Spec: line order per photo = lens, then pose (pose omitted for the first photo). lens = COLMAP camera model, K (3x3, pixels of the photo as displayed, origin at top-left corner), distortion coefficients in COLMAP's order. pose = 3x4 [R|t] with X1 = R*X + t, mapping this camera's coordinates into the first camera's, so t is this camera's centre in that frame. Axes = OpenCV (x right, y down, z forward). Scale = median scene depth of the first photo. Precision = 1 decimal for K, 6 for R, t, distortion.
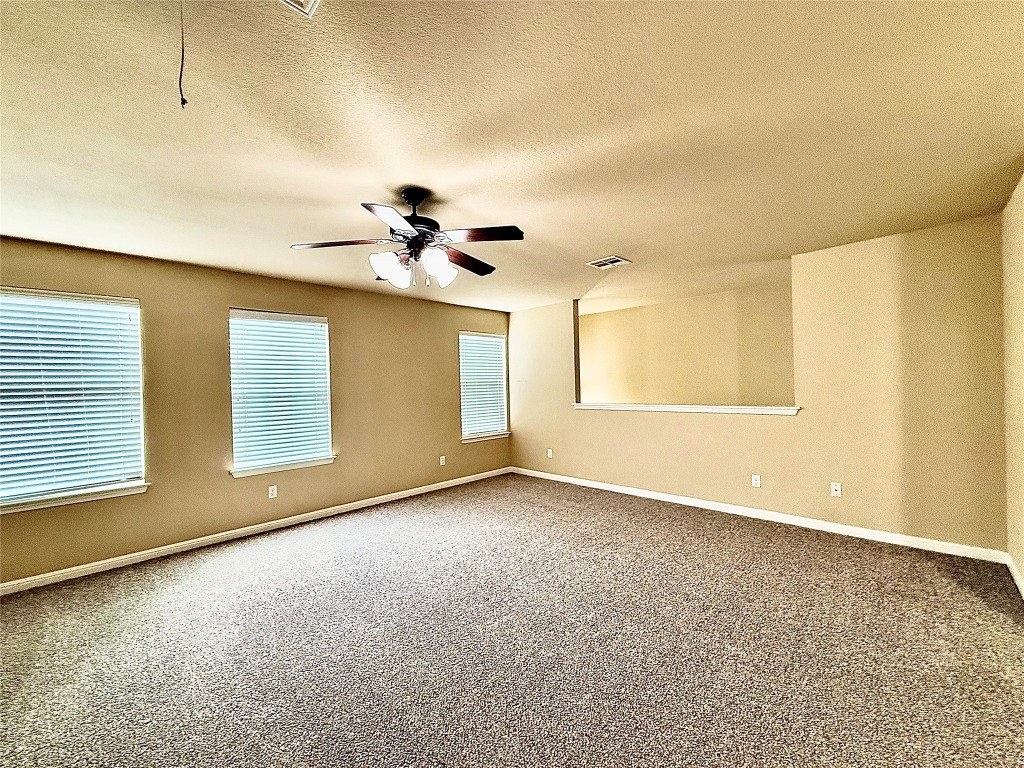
lens RADIAL K [[410.6, 0, 508.8], [0, 410.6, 385.6], [0, 0, 1]] dist [0.002788, 0.000284]
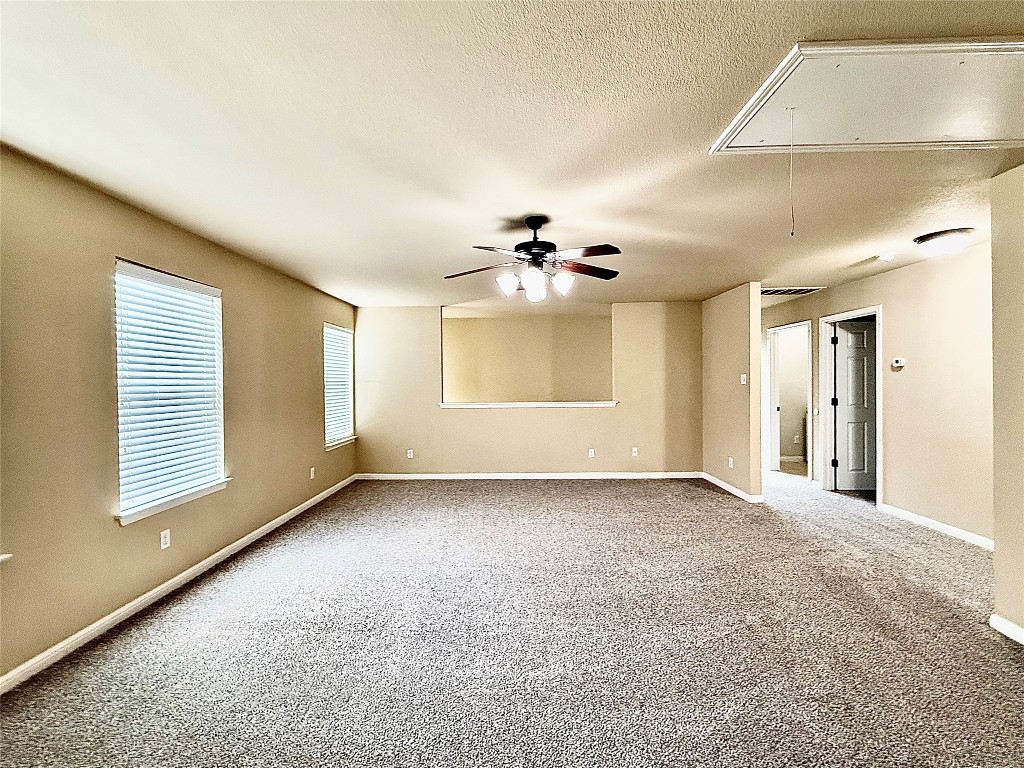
lens RADIAL K [[430.4, 0, 512.0], [0, 430.4, 384.0], [0, 0, 1]] dist [0.002356, 0.000158]
pose [[0.724101, 0.013579, 0.689561, -0.592784], [-0.006912, 0.999899, -0.012433, 0.008155], [-0.689660, 0.004237, 0.724121, 0.085422]]
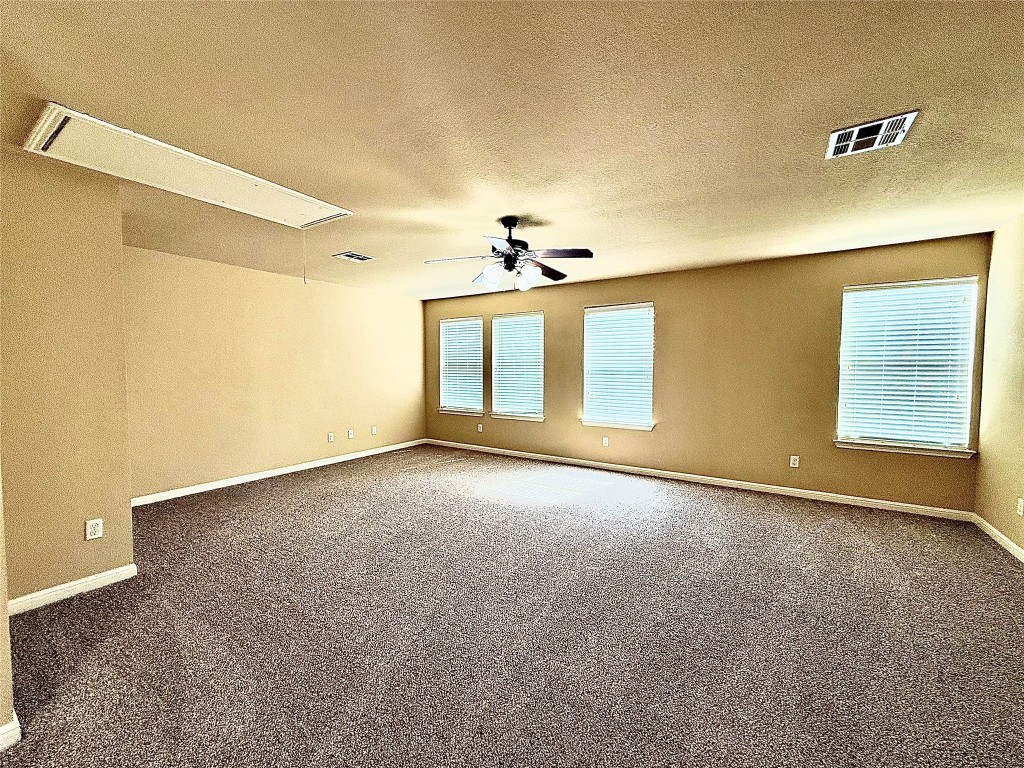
lens RADIAL K [[395.2, 0, 515.1], [0, 395.2, 388.4], [0, 0, 1]] dist [0.002089, 0.000337]
pose [[0.215038, 0.078332, -0.973459, 0.565565], [-0.006278, 0.996868, 0.078829, -0.015585], [0.976586, -0.010840, 0.214856, 0.389702]]
